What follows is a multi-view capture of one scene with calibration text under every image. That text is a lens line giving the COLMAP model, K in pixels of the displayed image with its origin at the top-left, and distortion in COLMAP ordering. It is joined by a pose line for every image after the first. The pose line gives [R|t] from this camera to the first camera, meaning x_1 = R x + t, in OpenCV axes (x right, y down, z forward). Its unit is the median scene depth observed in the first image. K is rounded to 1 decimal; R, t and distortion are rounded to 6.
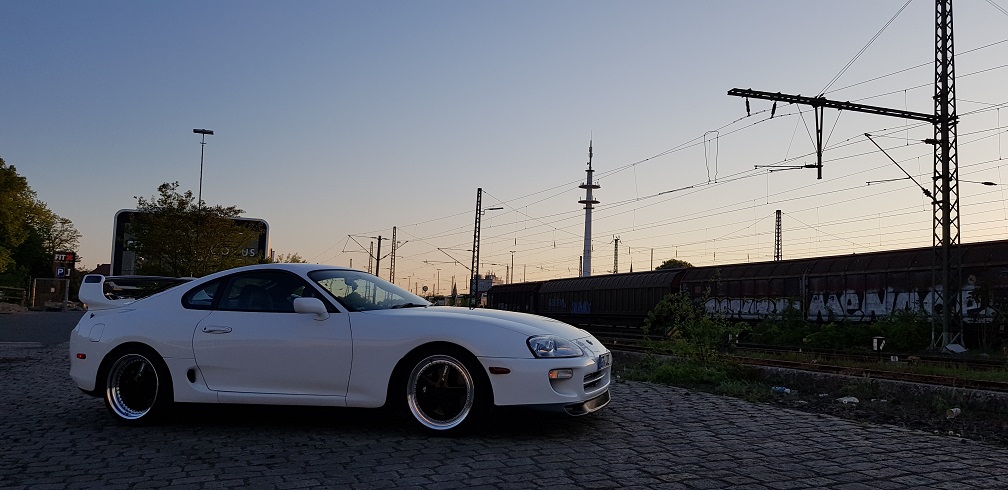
lens RADIAL K [[777.7, 0, 513.9], [0, 777.7, 249.7], [0, 0, 1]] dist [0.088297, -0.157313]
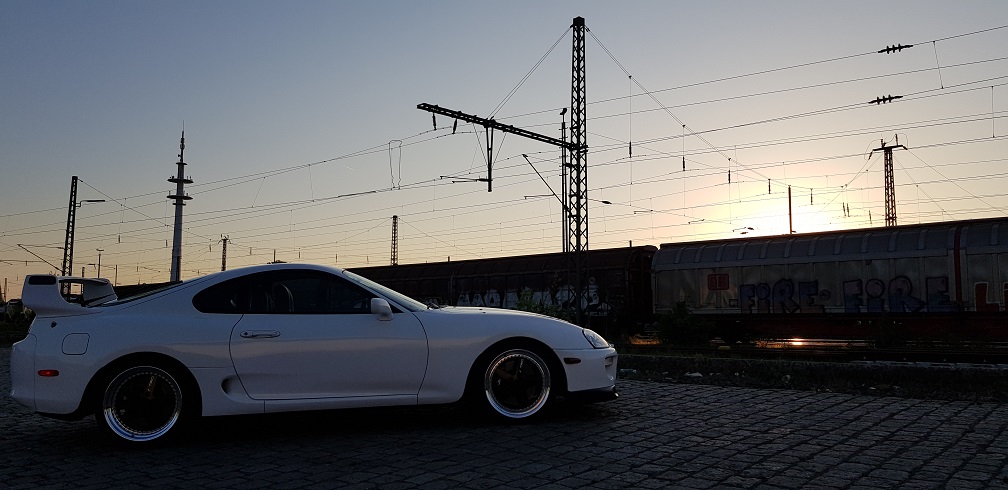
lens RADIAL K [[776.5, 0, 505.6], [0, 776.5, 246.5], [0, 0, 1]] dist [0.091038, -0.147980]
pose [[0.877578, 0.020292, 0.479004, -0.117146], [-0.017191, 0.999793, -0.010859, 0.000510], [-0.479126, 0.001295, 0.877745, 0.009077]]
